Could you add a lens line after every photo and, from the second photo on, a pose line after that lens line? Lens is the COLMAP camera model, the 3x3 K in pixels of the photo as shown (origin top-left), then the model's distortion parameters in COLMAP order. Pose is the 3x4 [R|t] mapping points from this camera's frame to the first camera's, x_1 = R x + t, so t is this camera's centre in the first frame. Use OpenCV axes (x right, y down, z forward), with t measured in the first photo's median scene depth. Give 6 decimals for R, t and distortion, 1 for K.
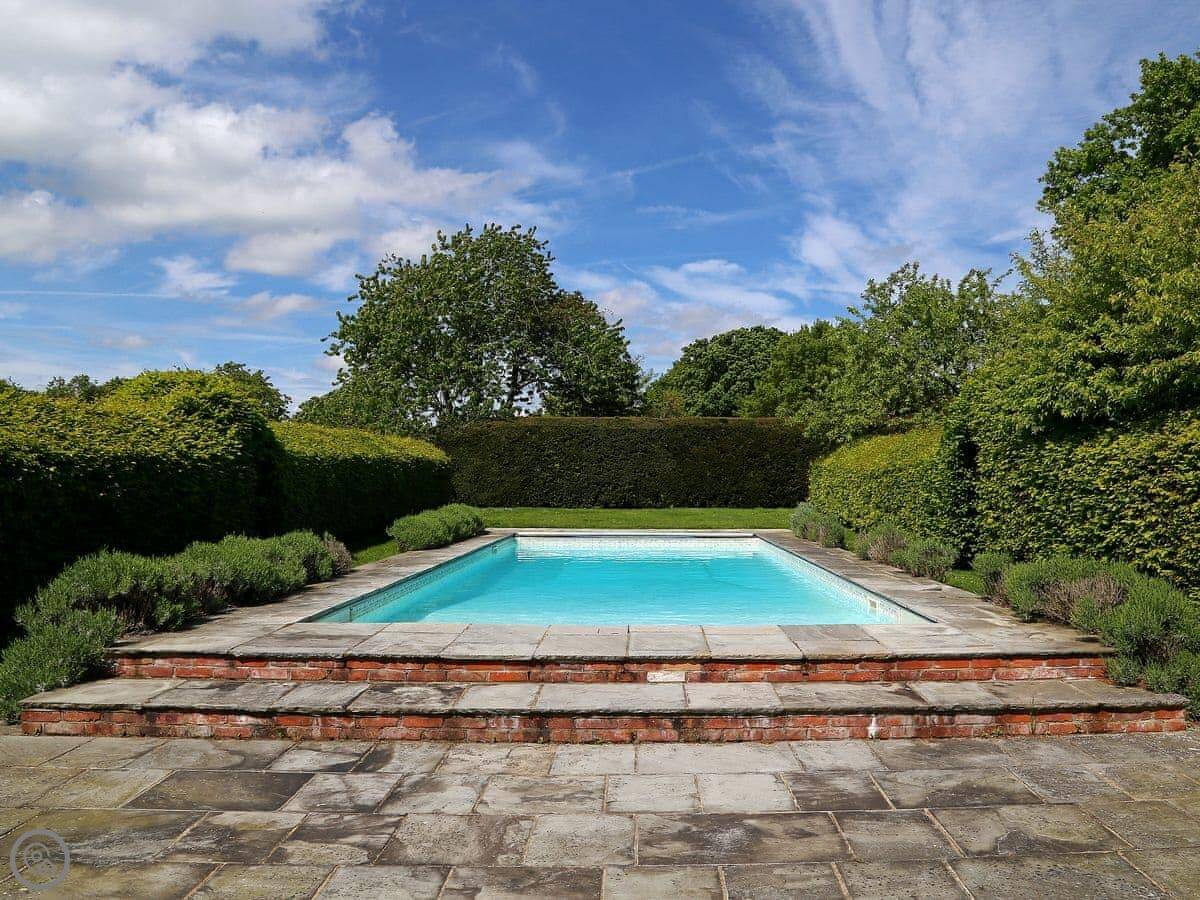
lens RADIAL K [[950.5, 0, 600.0], [0, 950.5, 450.0], [0, 0, 1]] dist [-0.114540, 0.058838]
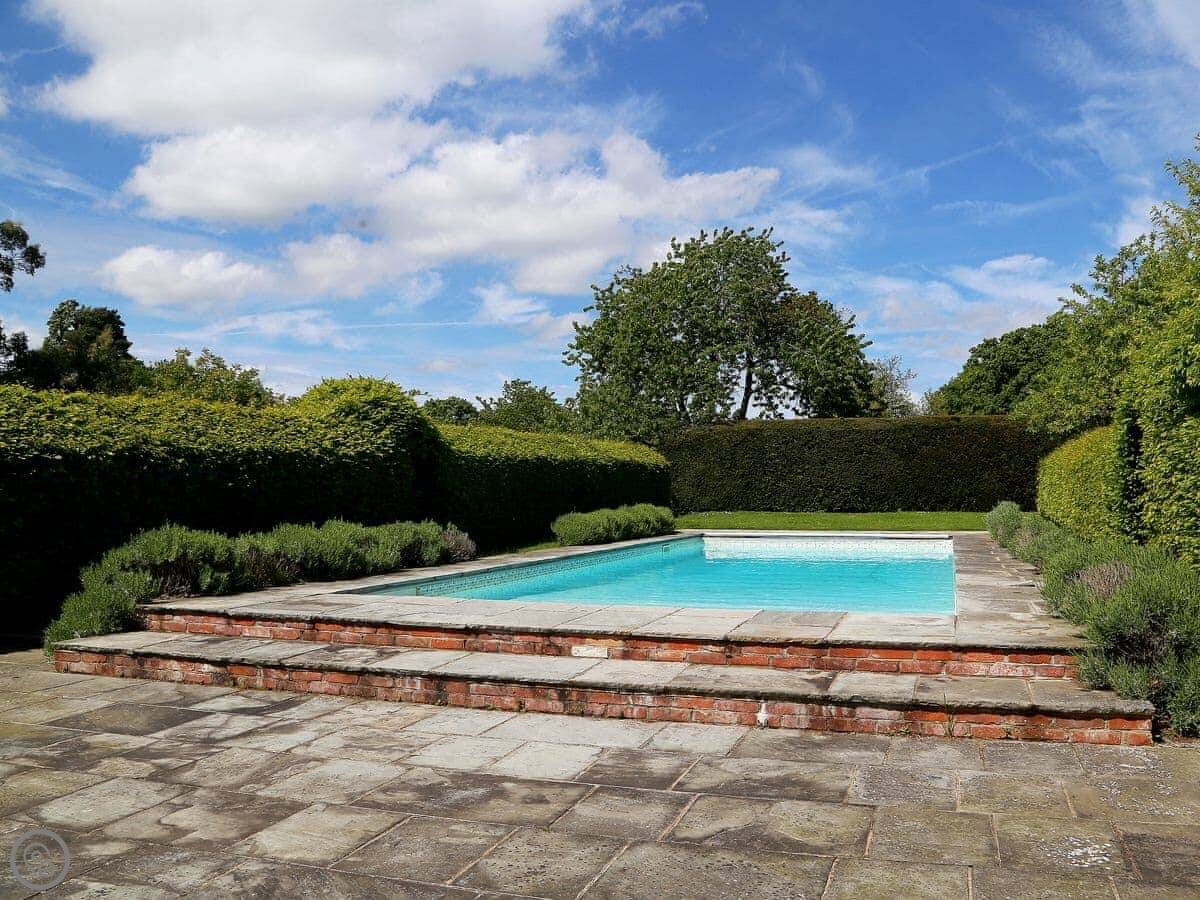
lens RADIAL K [[950.0, 0, 602.6], [0, 950.0, 470.4], [0, 0, 1]] dist [-0.118010, 0.066550]
pose [[0.952175, -0.009783, -0.305396, 0.351209], [0.012407, 0.999901, 0.006654, 0.042372], [0.305300, -0.010124, 0.952202, 0.067278]]
